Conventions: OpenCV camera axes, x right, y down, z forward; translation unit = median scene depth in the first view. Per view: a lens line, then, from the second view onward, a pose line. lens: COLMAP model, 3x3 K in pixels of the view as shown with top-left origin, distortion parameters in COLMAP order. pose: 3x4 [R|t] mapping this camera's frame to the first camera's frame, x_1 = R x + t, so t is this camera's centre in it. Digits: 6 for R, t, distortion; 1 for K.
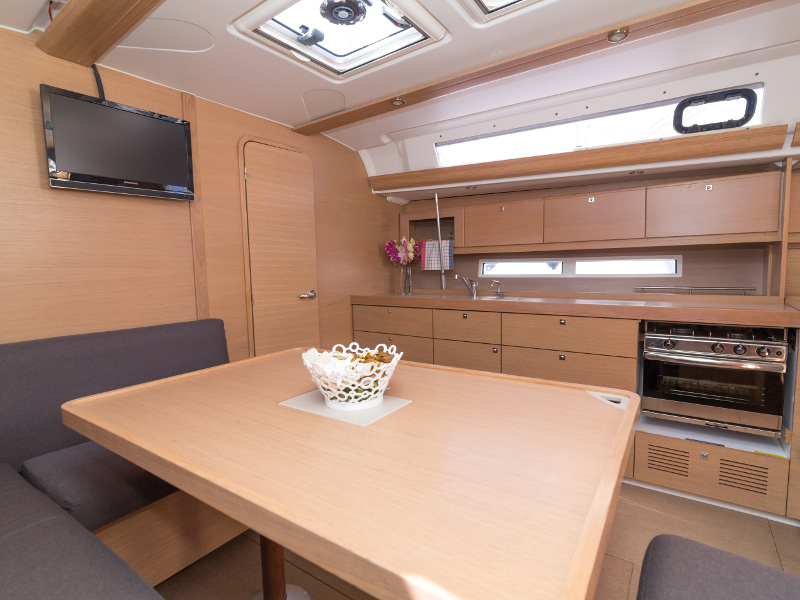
lens RADIAL K [[411.5, 0, 400.0], [0, 411.5, 300.0], [0, 0, 1]] dist [-0.001132, -0.000560]
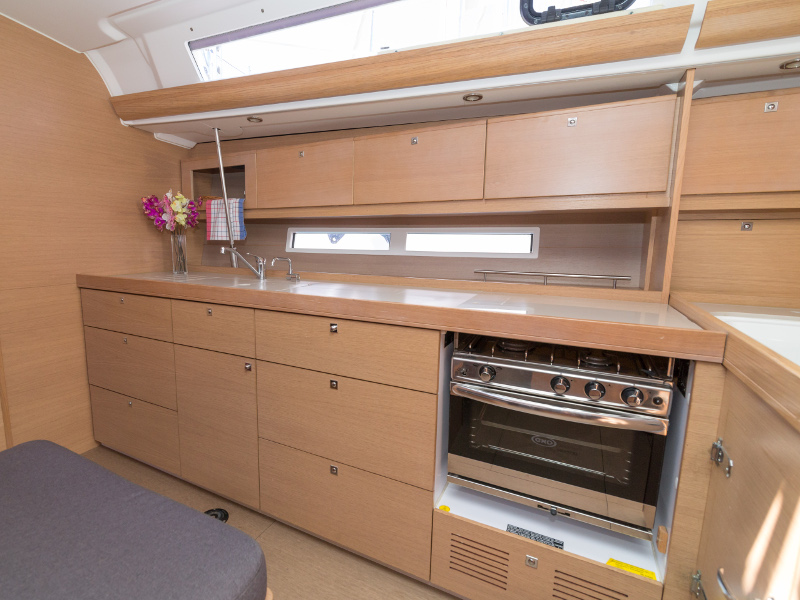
lens RADIAL K [[407.0, 0, 351.8], [0, 407.0, 298.1], [0, 0, 1]] dist [-0.000636, -0.001037]
pose [[0.994297, 0.012306, 0.105933, 0.286994], [-0.018627, 0.998091, 0.058891, -0.022100], [-0.105006, -0.060529, 0.992628, 0.322167]]
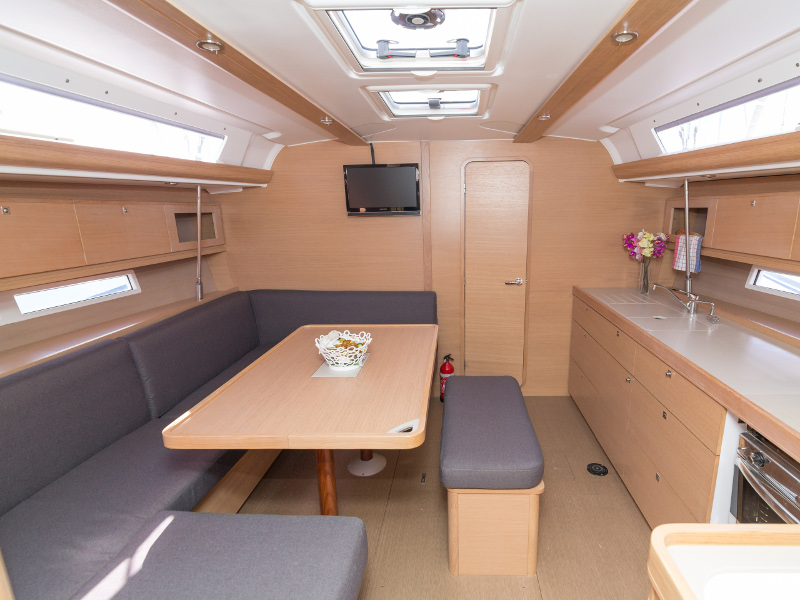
lens RADIAL K [[409.8, 0, 447.6], [0, 409.8, 298.5], [0, 0, 1]] dist [-0.001014, -0.000859]
pose [[0.547944, 0.195263, -0.813406, 0.626947], [-0.075457, 0.979948, 0.184411, -0.164565], [0.833105, -0.039669, 0.551691, 0.167877]]
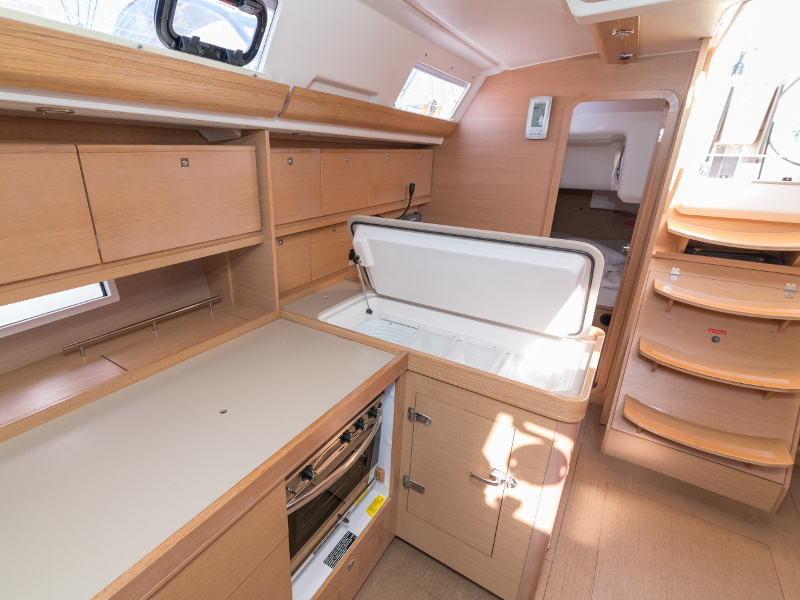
lens RADIAL K [[400.9, 0, 348.8], [0, 400.9, 298.1], [0, 0, 1]] dist [-0.002335, -0.001514]
pose [[0.008309, -0.328415, 0.944497, 0.145552], [0.078275, 0.941845, 0.326804, -0.220418], [-0.996897, 0.071215, 0.033532, 0.652787]]
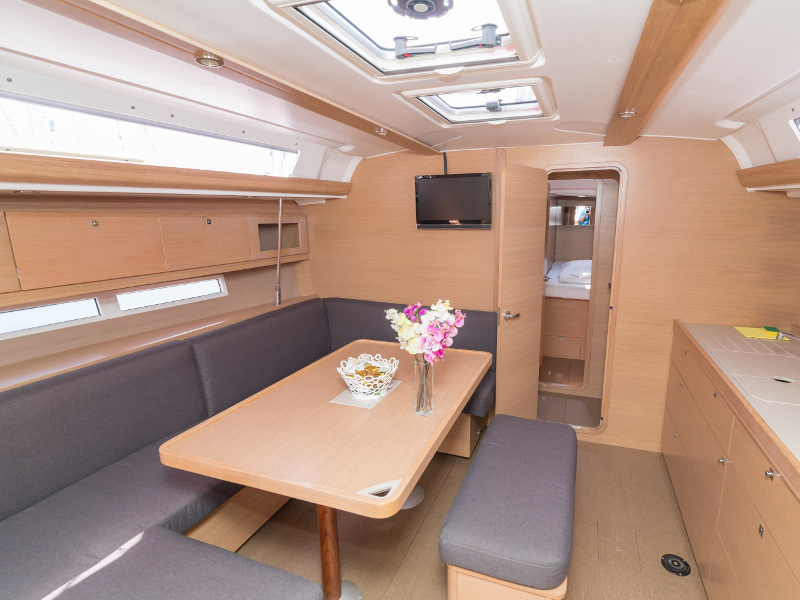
lens RADIAL K [[409.8, 0, 447.6], [0, 409.8, 298.5], [0, 0, 1]] dist [-0.001014, -0.000859]
pose [[0.276874, 0.212788, -0.937050, 0.595128], [-0.089530, 0.976644, 0.195325, -0.196318], [0.956726, 0.029814, 0.289458, 0.337594]]
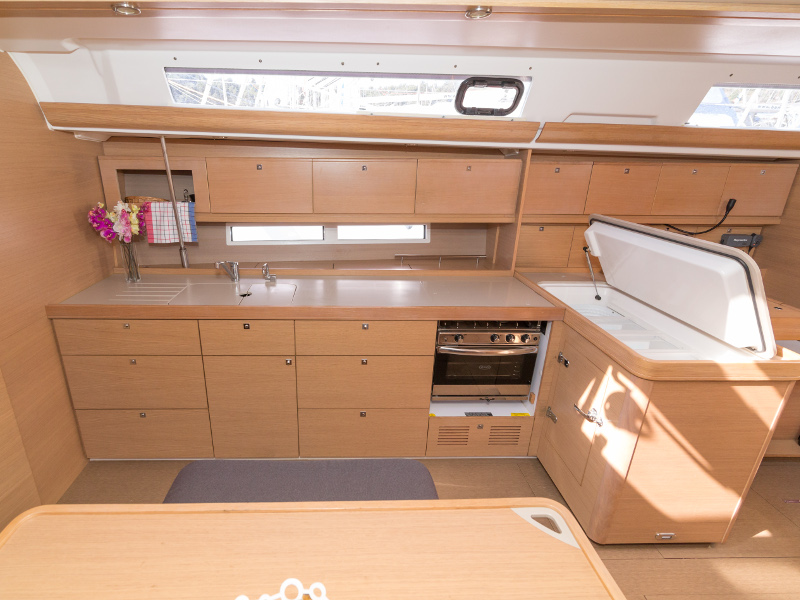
lens RADIAL K [[409.0, 0, 350.5], [0, 409.0, 296.0], [0, 0, 1]] dist [-0.000781, -0.000529]
pose [[0.806776, -0.165425, 0.567227, -0.105723], [0.021276, 0.967518, 0.251905, -0.193218], [-0.590474, -0.191162, 0.784090, 0.261881]]
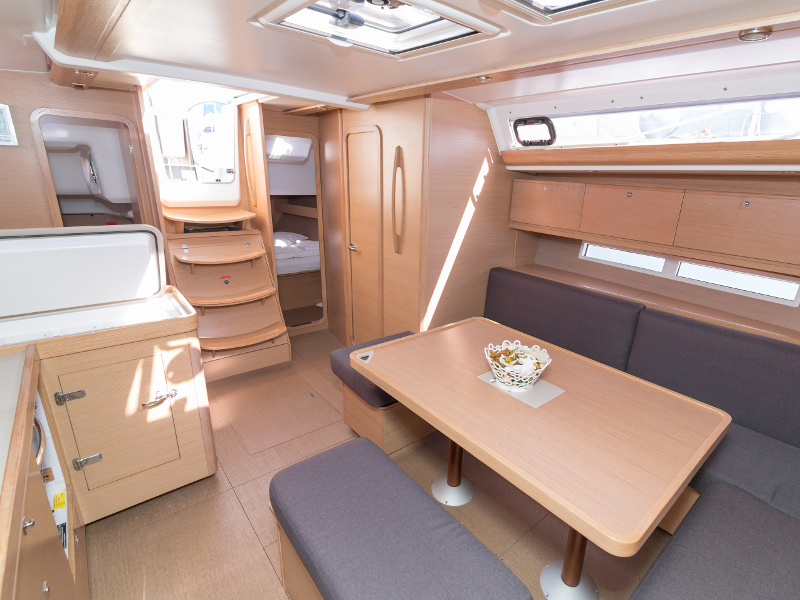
lens RADIAL K [[407.2, 0, 451.3], [0, 407.2, 298.7], [0, 0, 1]] dist [-0.000827, 0.000165]
pose [[-0.973956, -0.086835, 0.209448, -0.075892], [-0.002927, 0.928496, 0.371330, -0.252763], [-0.226716, 0.361046, -0.904569, 0.962566]]
